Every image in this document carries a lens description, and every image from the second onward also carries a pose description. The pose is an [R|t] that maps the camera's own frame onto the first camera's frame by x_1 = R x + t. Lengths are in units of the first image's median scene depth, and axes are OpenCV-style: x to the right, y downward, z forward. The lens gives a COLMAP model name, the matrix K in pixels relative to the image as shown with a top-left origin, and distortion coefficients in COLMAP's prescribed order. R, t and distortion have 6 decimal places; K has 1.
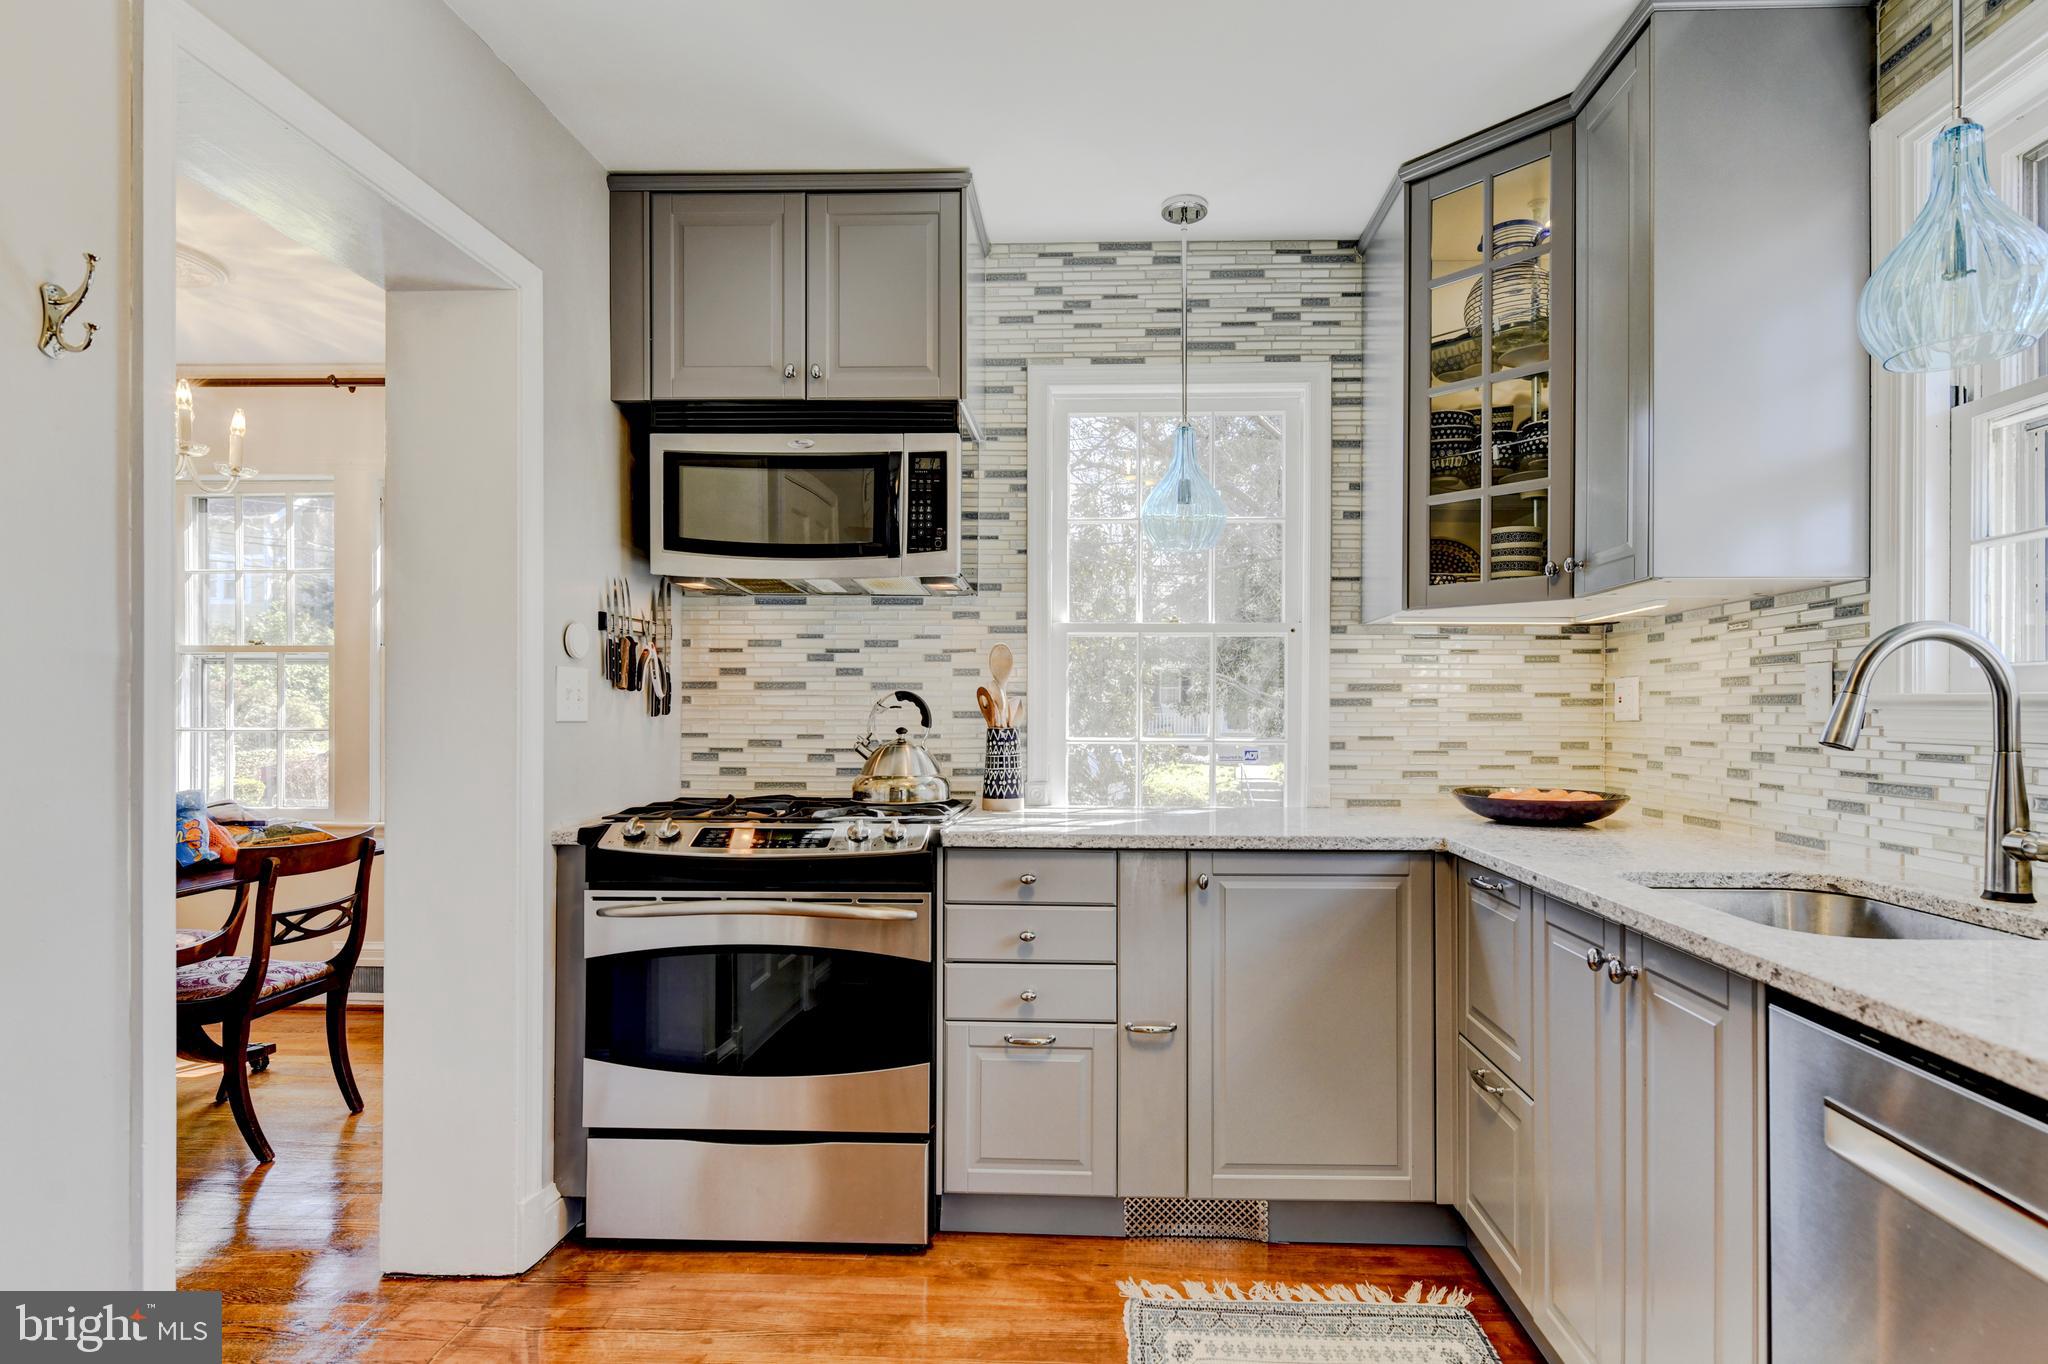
lens RADIAL K [[1023.2, 0, 1032.0], [0, 1023.2, 716.3], [0, 0, 1]] dist [0.002524, -0.000585]
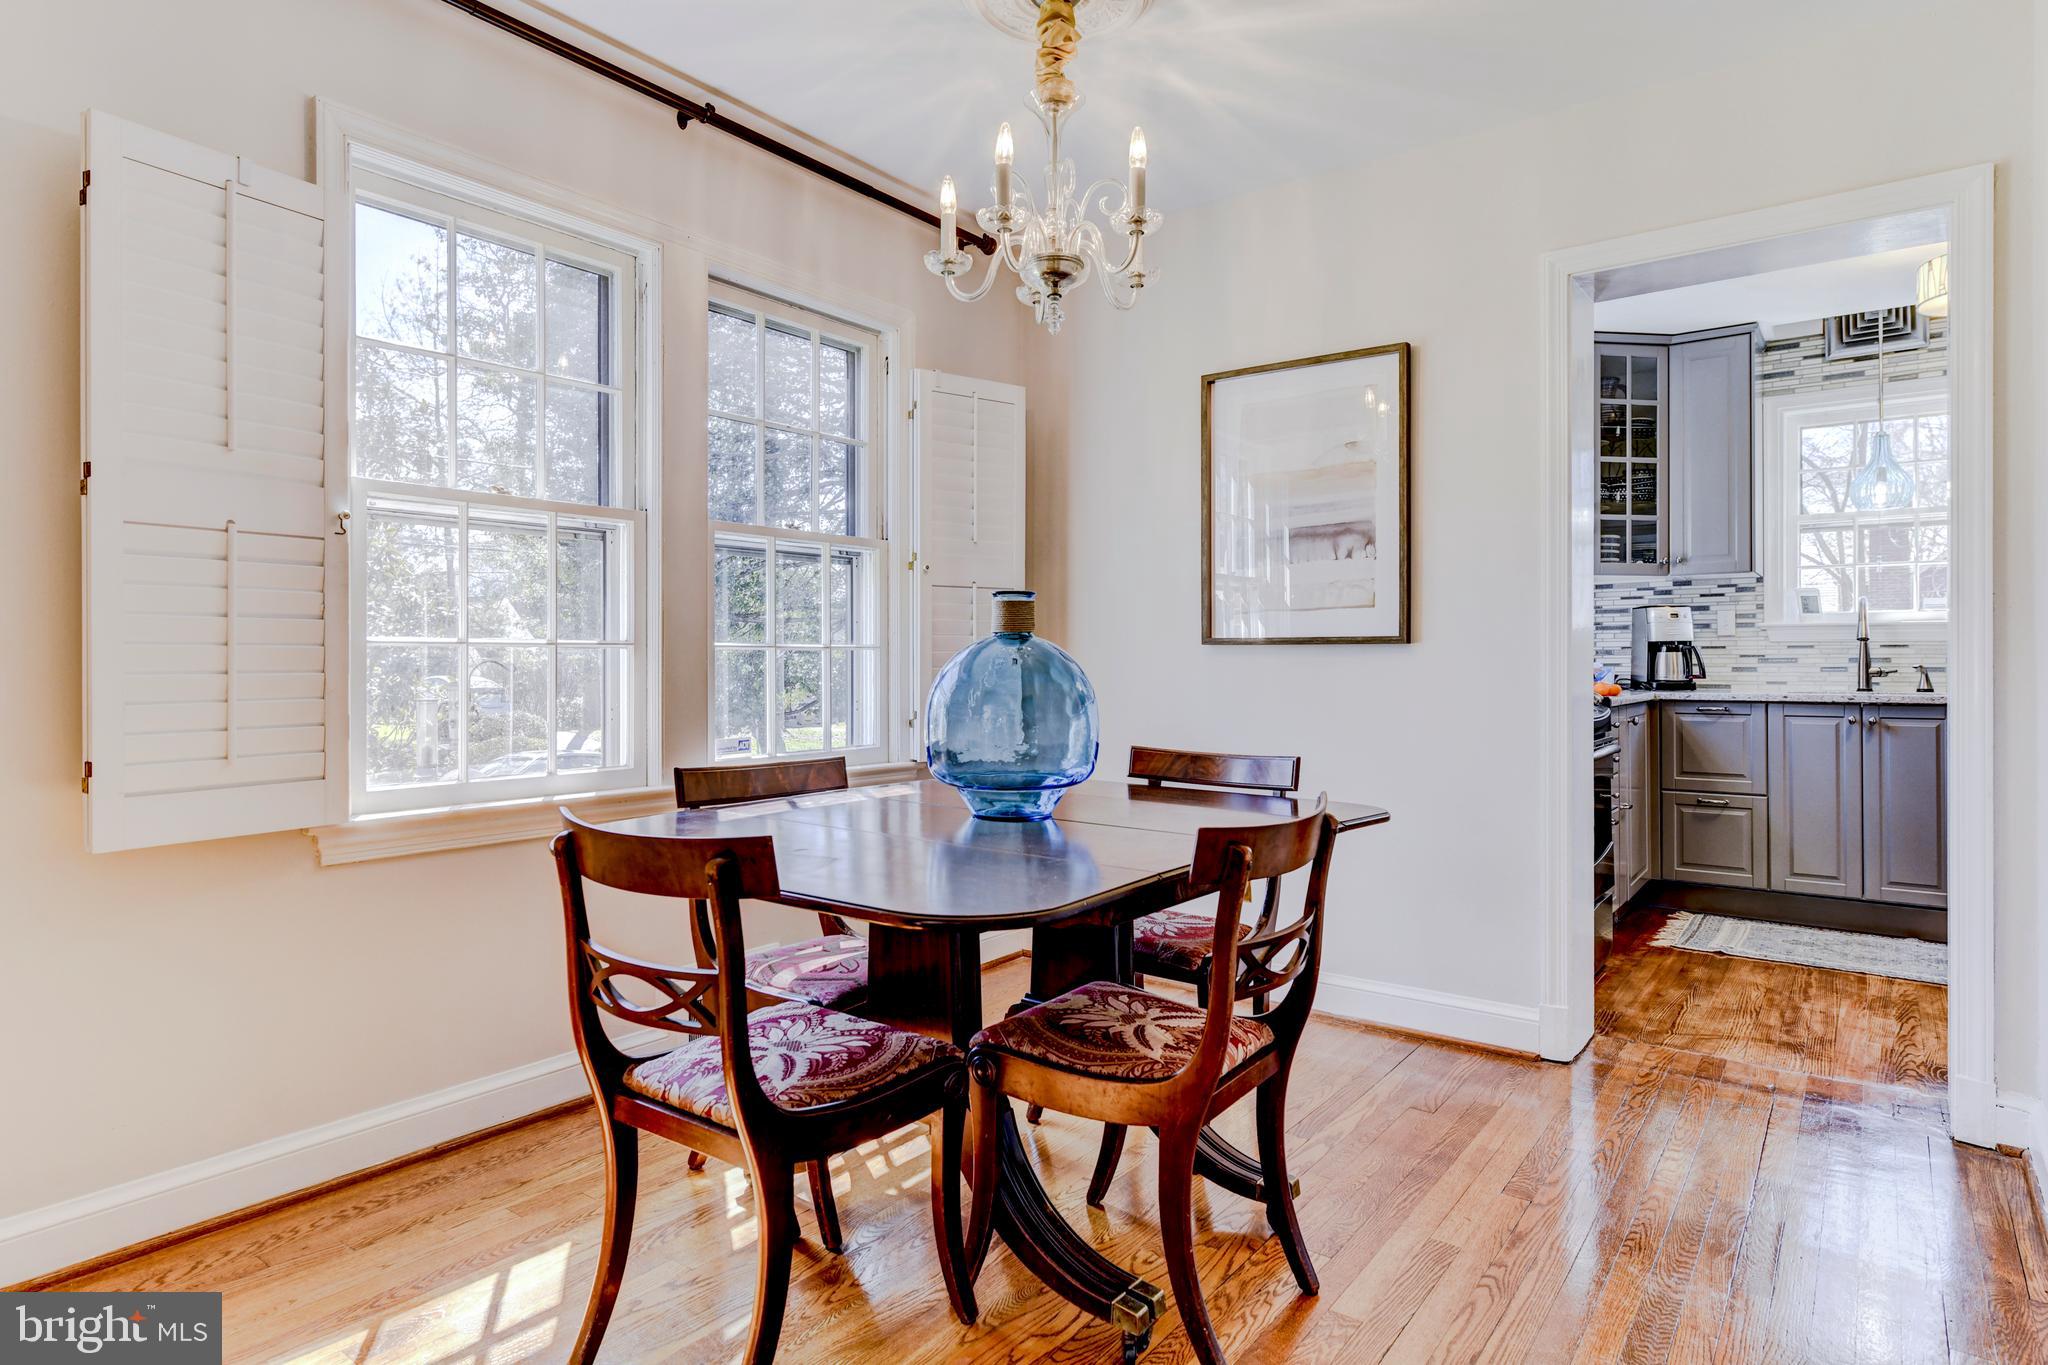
lens RADIAL K [[1171.1, 0, 1024.0], [0, 1171.1, 682.5], [0, 0, 1]] dist [-0.001805, -0.000656]
pose [[0.558427, -0.018387, 0.829350, -1.857998], [0.009003, 0.999830, 0.016104, 0.043629], [-0.829505, -0.001526, 0.558497, 0.644807]]
